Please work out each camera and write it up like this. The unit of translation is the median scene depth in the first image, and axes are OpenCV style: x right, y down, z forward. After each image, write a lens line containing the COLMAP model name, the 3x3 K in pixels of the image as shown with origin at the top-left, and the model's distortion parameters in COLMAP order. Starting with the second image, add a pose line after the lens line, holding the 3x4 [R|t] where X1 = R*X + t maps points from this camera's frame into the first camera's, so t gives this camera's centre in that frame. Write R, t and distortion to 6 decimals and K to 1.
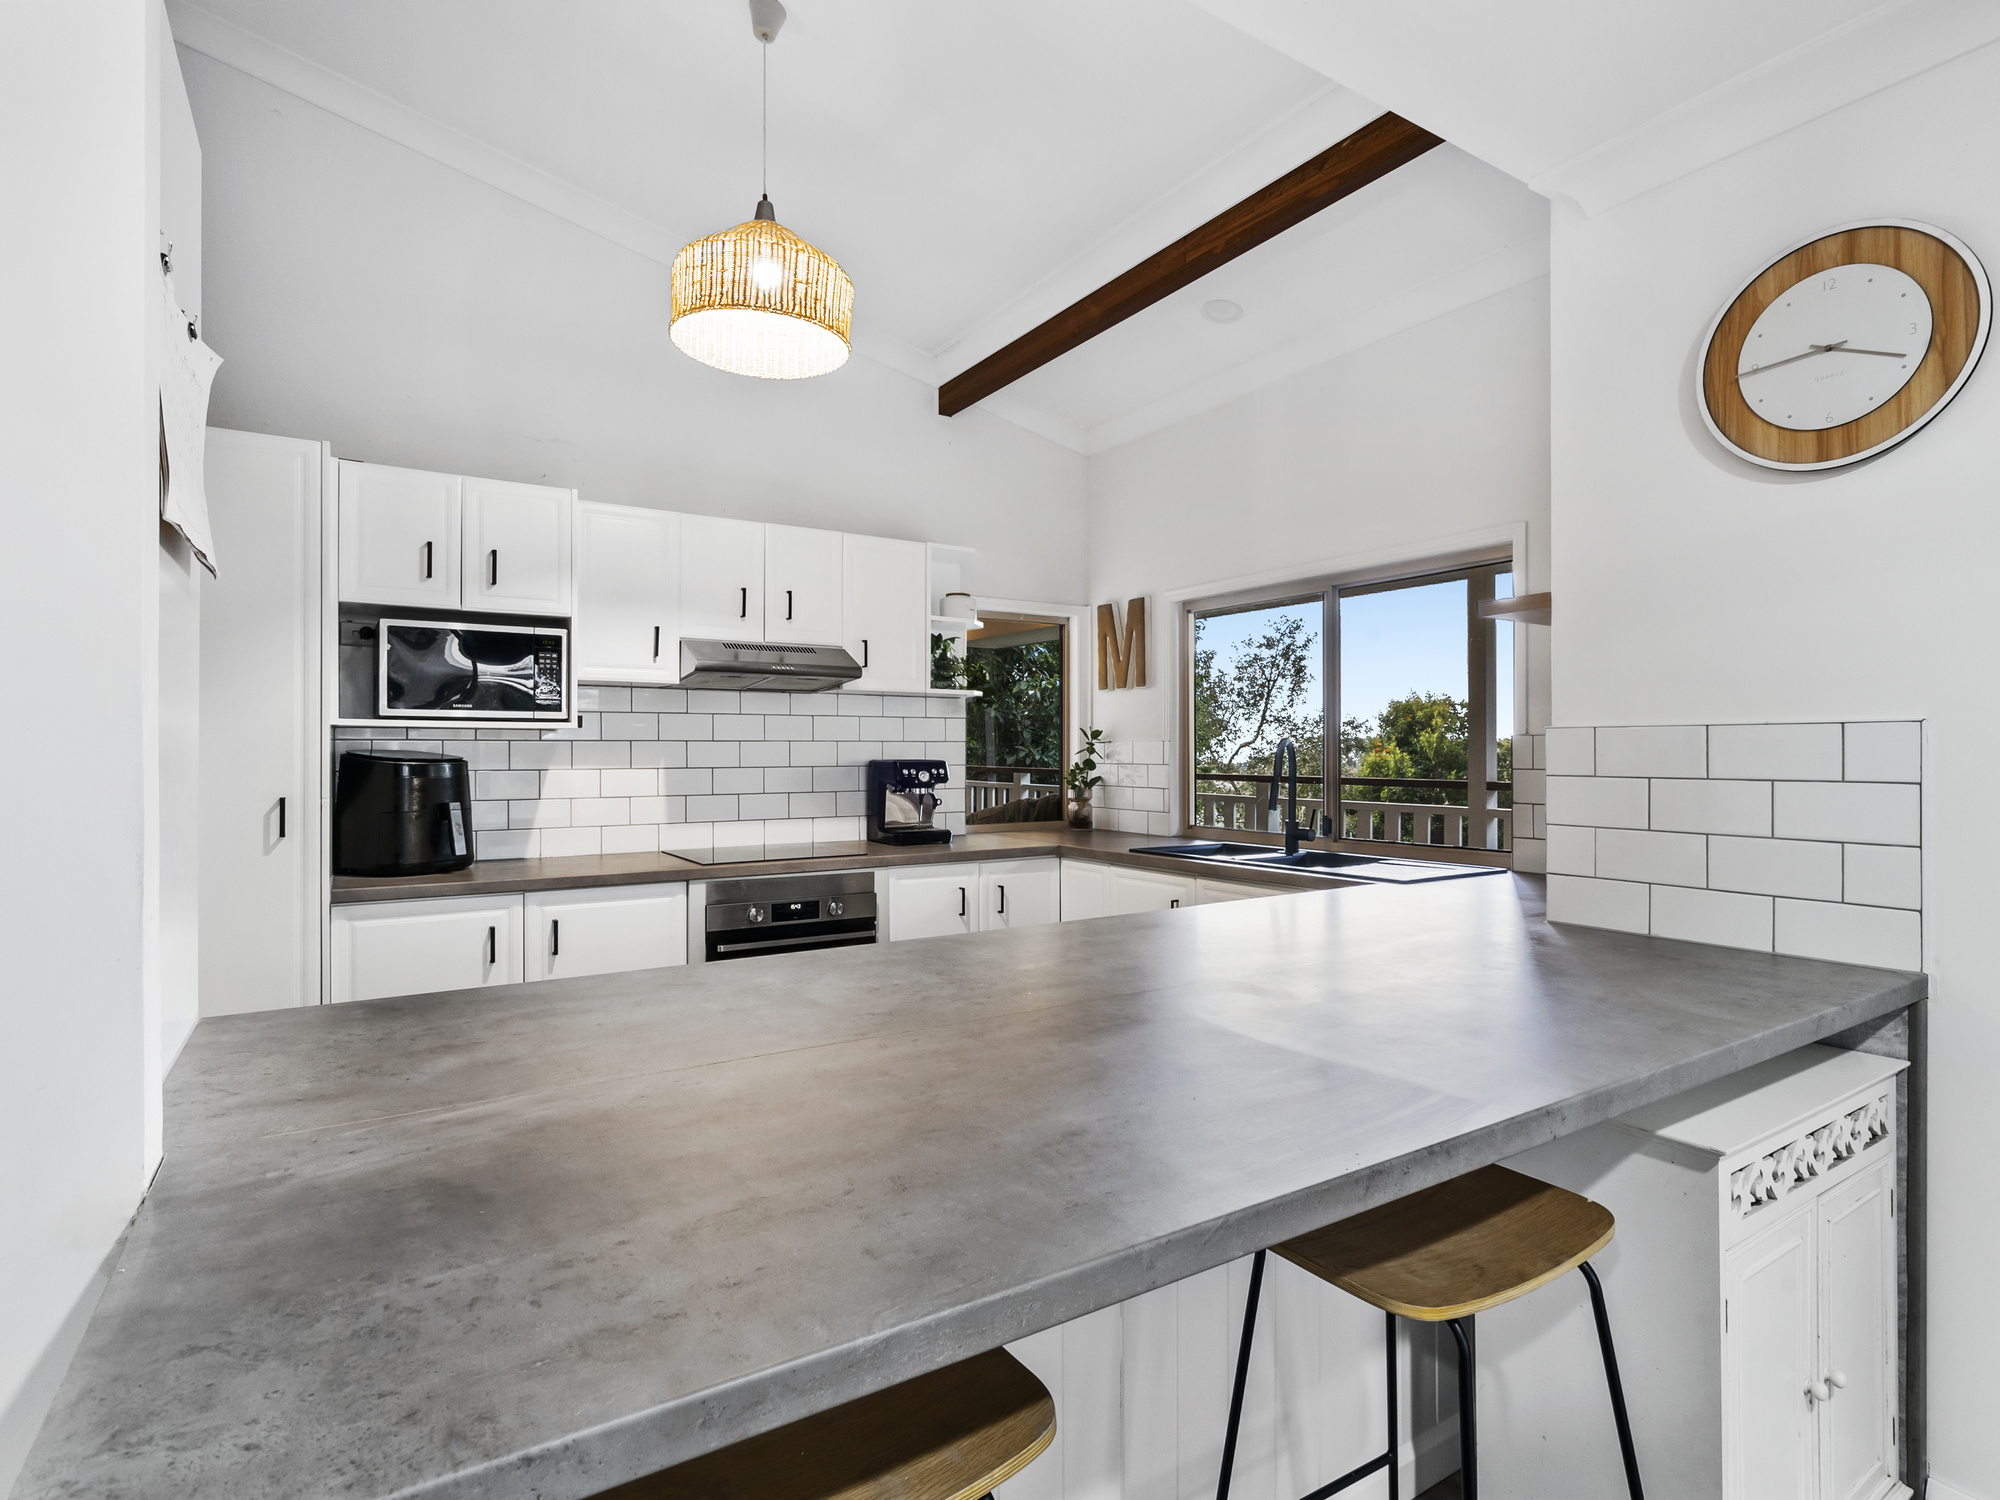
lens RADIAL K [[1025.9, 0, 1007.7], [0, 1025.9, 737.8], [0, 0, 1]] dist [0.000683, -0.000272]
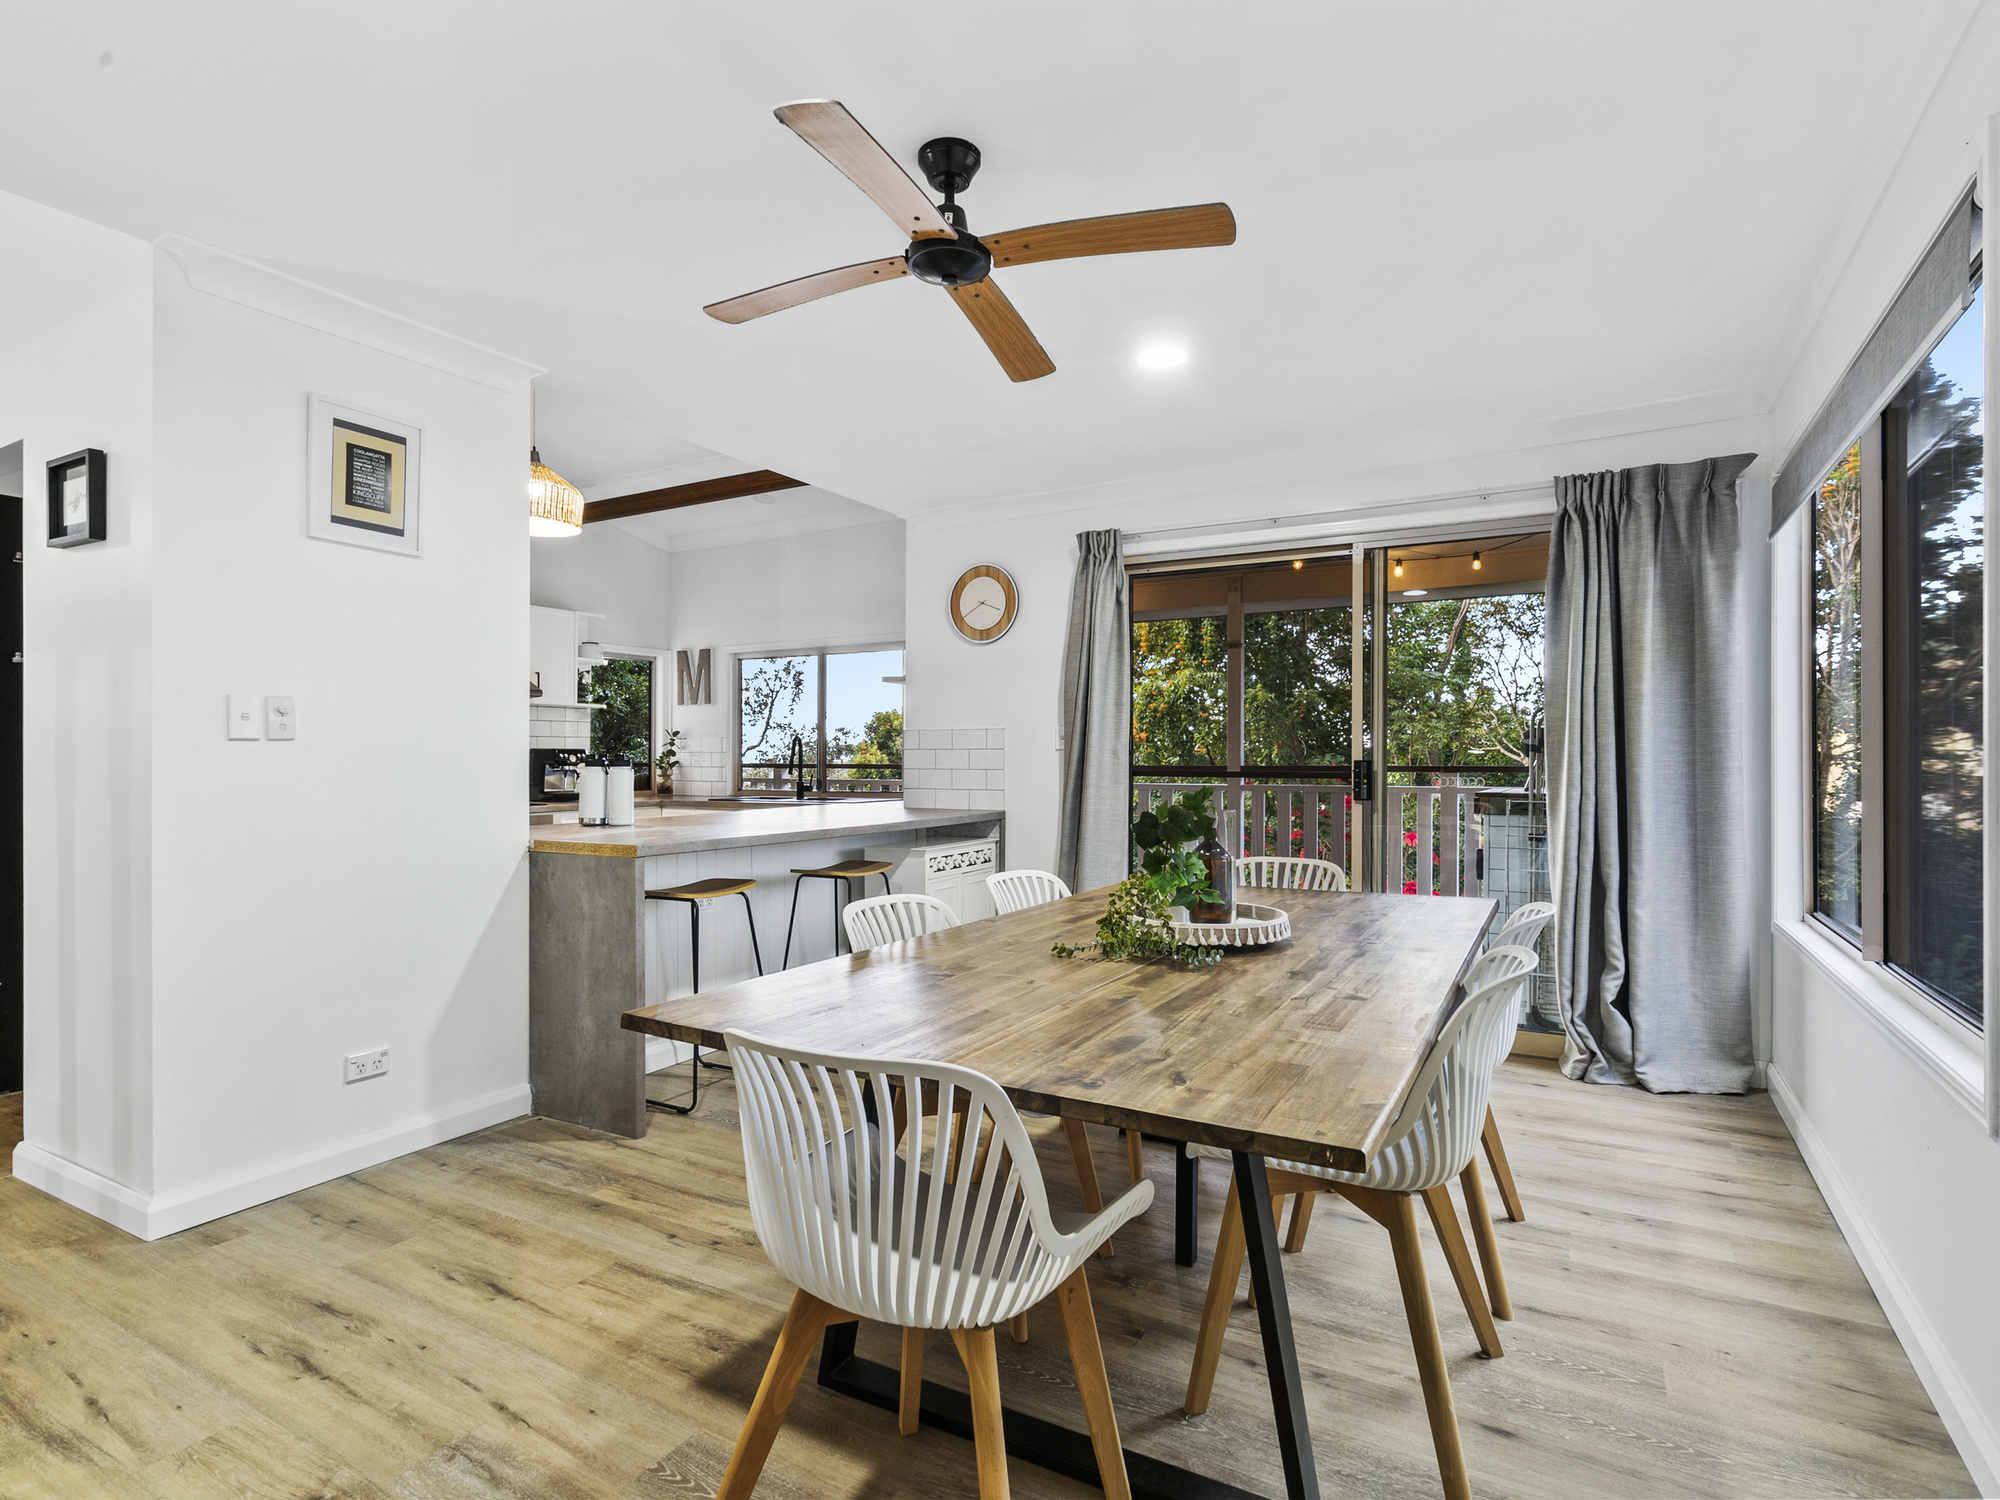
lens RADIAL K [[1025.9, 0, 1002.8], [0, 1025.9, 745.5], [0, 0, 1]] dist [0.000683, -0.000272]
pose [[0.889085, 0.005018, 0.457714, -0.042109], [-0.005686, 0.999984, 0.000082, 0.002648], [-0.457706, -0.002675, 0.889099, -0.139022]]
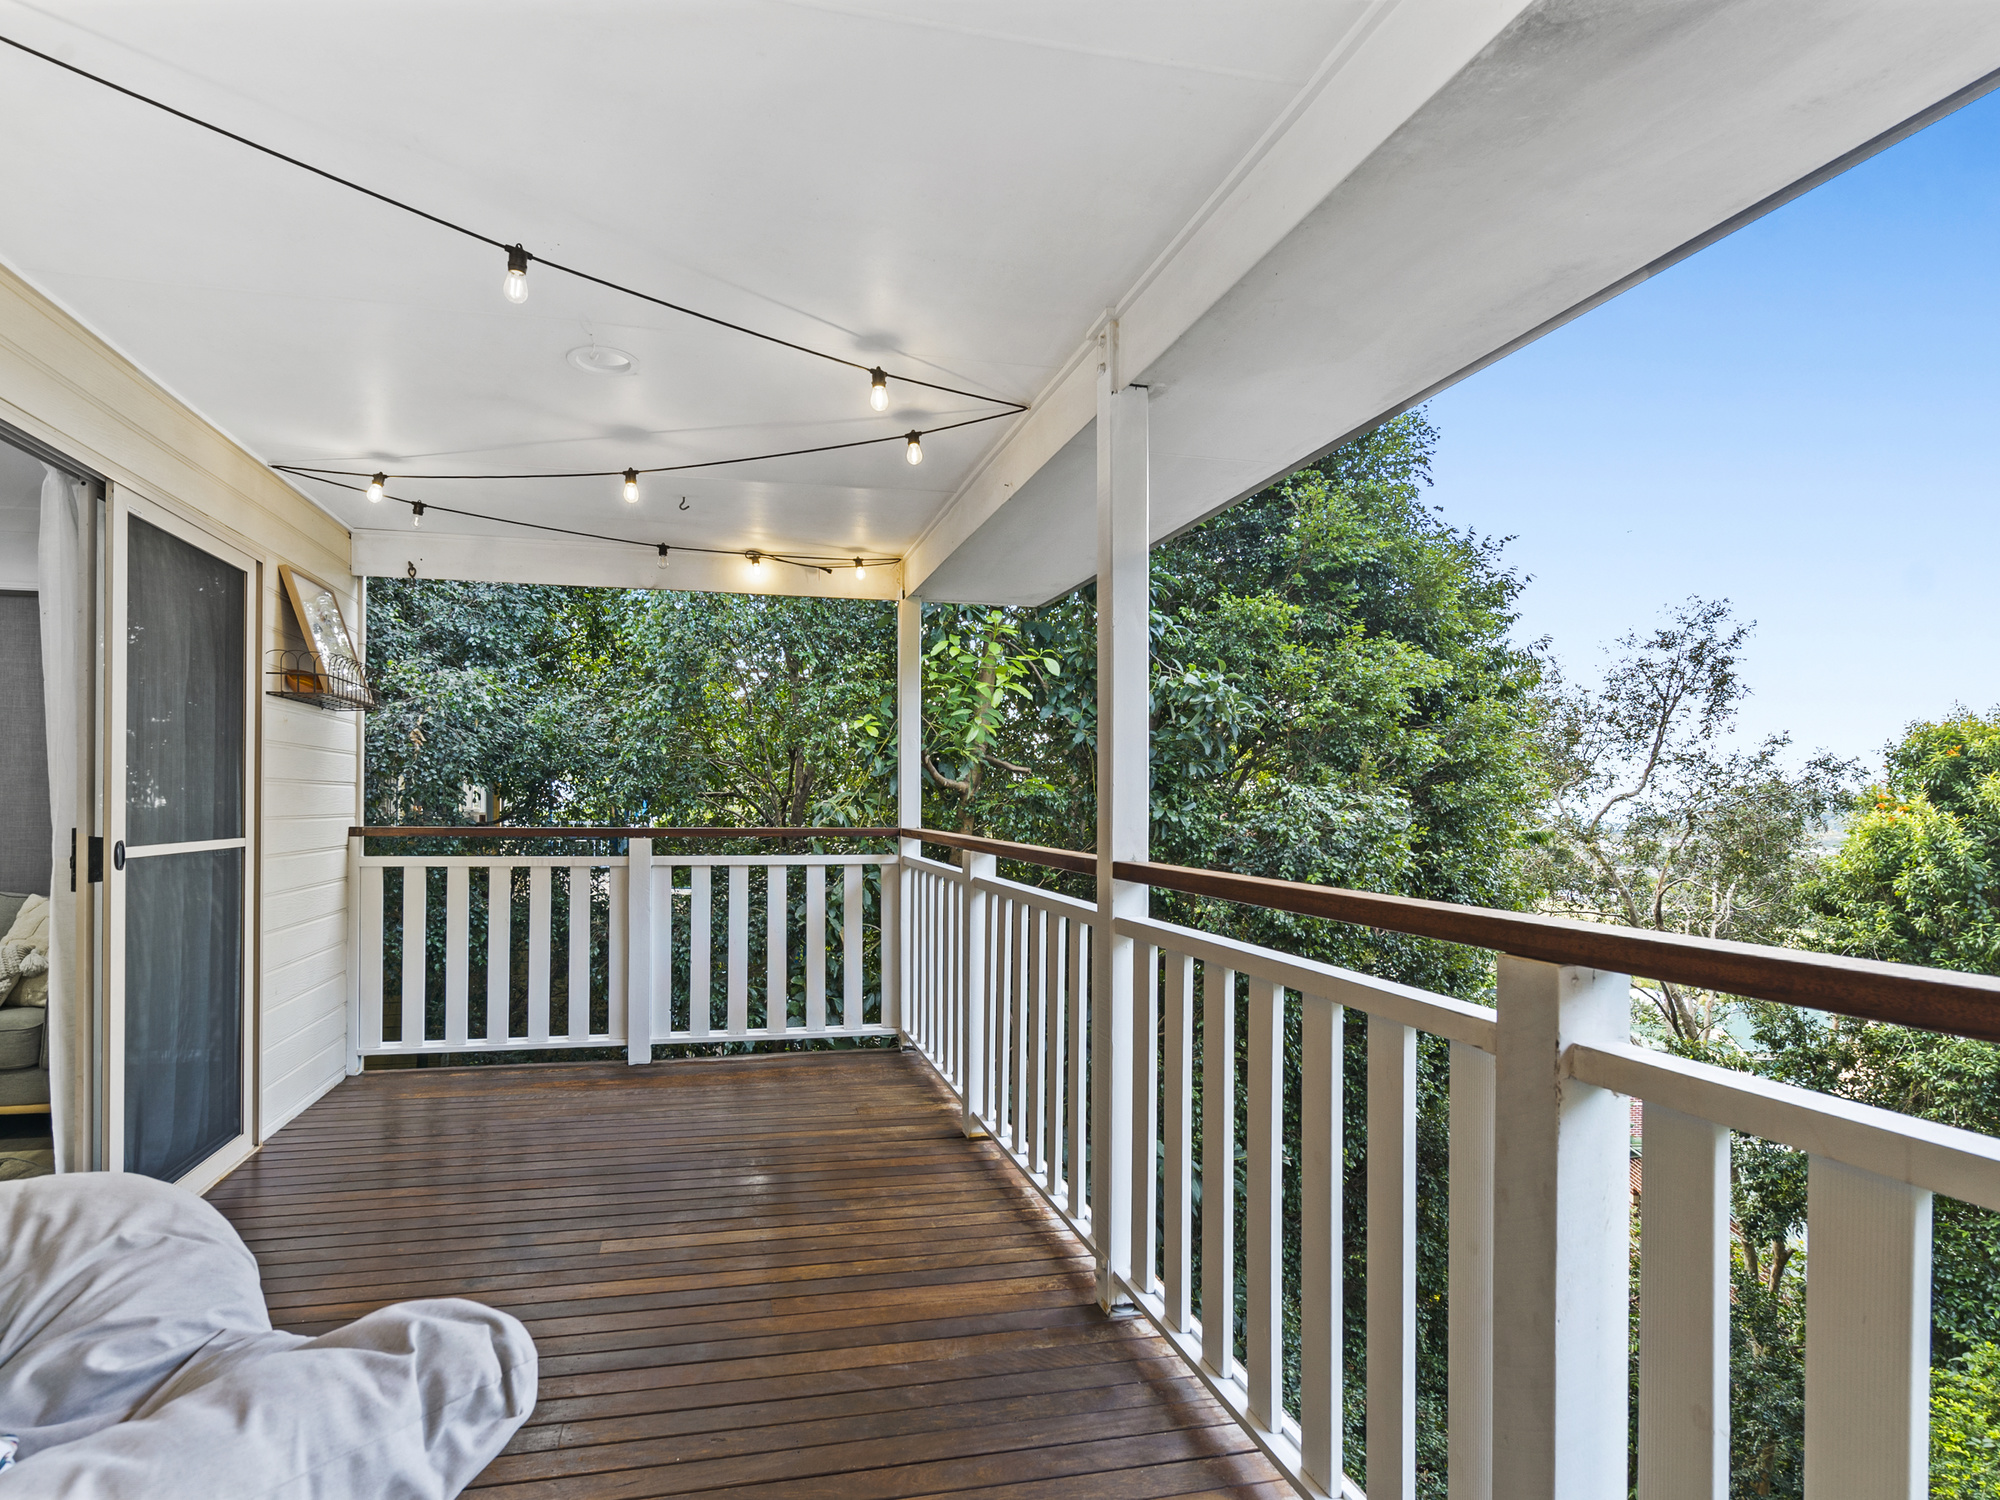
lens RADIAL K [[1025.9, 0, 950.7], [0, 1025.9, 791.2], [0, 0, 1]] dist [0.000683, -0.000272]
pose [[0.932062, 0.002921, -0.362288, 0.078017], [-0.003361, 0.999994, -0.000584, 0.004868], [0.362284, 0.001762, 0.932066, 0.264114]]
